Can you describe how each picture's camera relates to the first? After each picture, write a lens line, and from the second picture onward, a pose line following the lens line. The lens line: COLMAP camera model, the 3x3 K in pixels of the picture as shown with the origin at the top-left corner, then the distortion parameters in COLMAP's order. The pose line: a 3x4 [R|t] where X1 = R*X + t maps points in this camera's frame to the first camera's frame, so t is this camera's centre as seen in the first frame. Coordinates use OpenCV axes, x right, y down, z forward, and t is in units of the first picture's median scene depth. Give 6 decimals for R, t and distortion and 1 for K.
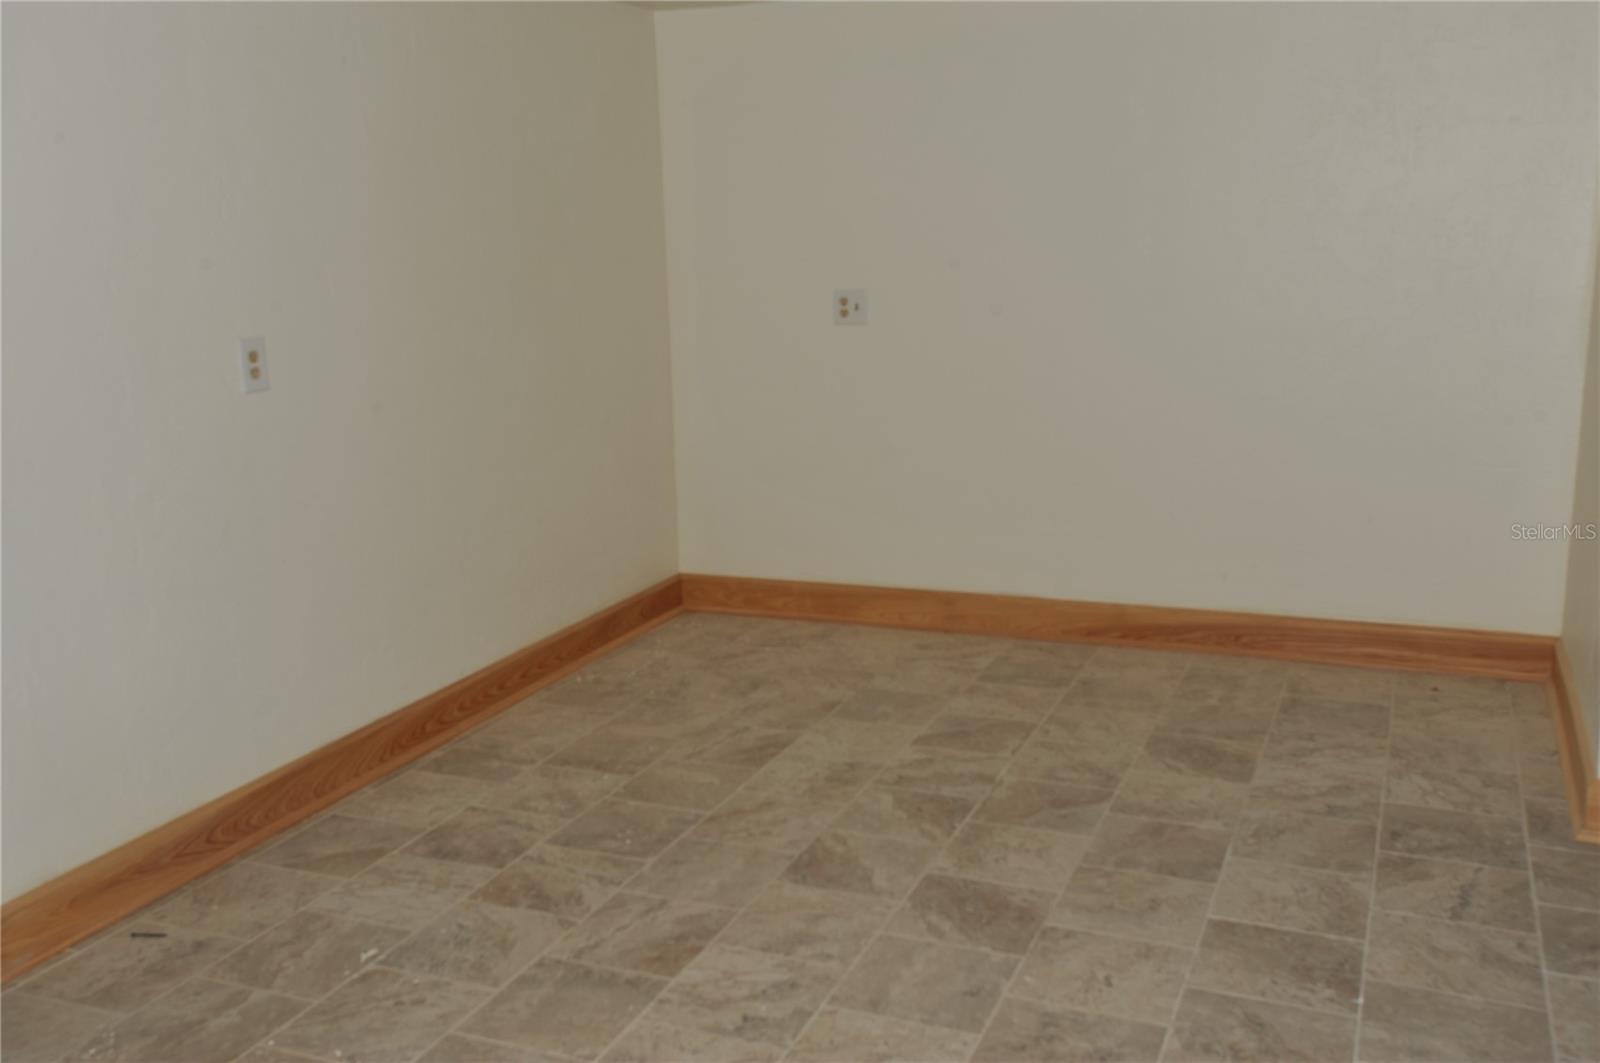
lens RADIAL K [[1471.3, 0, 800.0], [0, 1471.3, 531.5], [0, 0, 1]] dist [-0.002358, 0.126674]
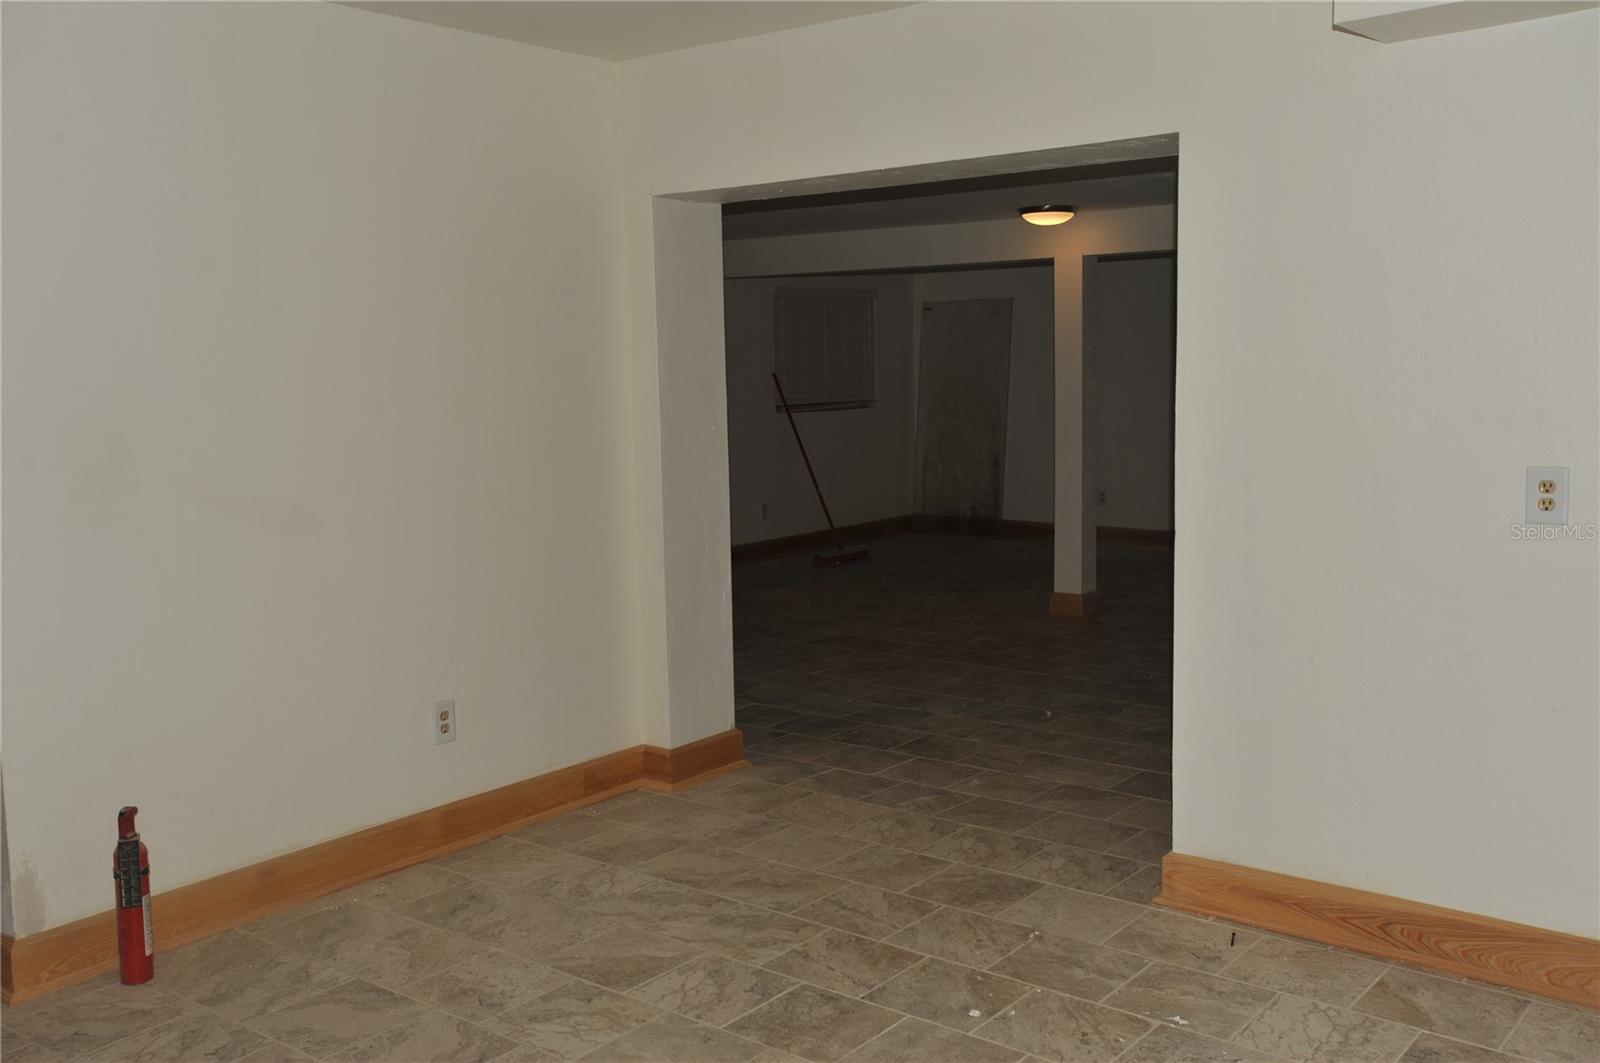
lens RADIAL K [[1471.3, 0, 800.0], [0, 1471.3, 531.5], [0, 0, 1]] dist [-0.002358, 0.126674]
pose [[-0.259508, 0.150207, -0.953988, 0.618232], [-0.170177, 0.965260, 0.198274, -0.186678], [0.950629, 0.213800, -0.224931, 0.722647]]
